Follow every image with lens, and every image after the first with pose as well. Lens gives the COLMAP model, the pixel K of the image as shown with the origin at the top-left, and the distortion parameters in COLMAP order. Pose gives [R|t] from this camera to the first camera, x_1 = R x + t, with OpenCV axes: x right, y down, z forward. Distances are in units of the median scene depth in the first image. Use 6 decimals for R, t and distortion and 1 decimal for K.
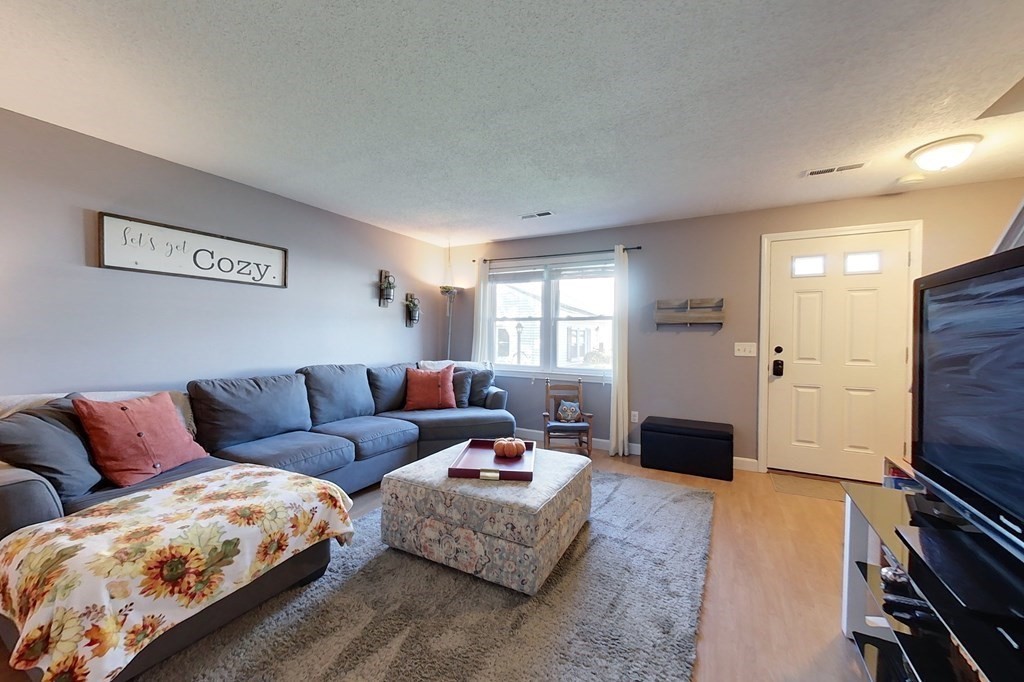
lens RADIAL K [[394.2, 0, 513.2], [0, 394.2, 340.3], [0, 0, 1]] dist [-0.000191, 0.000078]
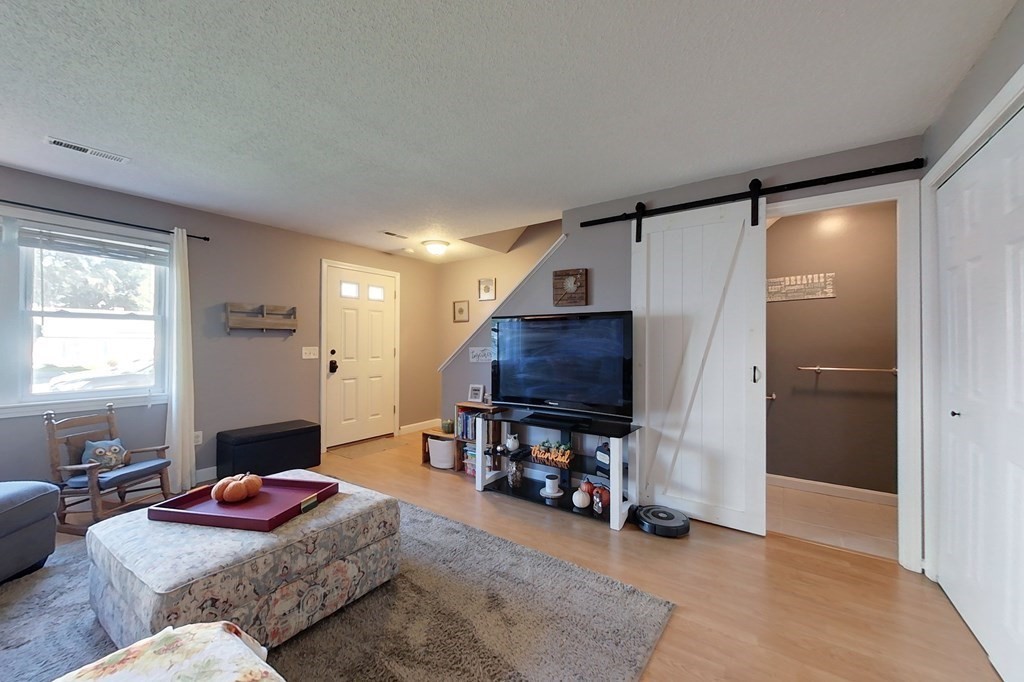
lens RADIAL K [[394.2, 0, 513.2], [0, 394.2, 340.3], [0, 0, 1]] dist [-0.000191, 0.000078]
pose [[0.116849, -0.001447, 0.993149, -0.562883], [0.009109, 0.999958, 0.000385, -0.009904], [-0.993108, 0.009001, 0.116857, 0.292096]]
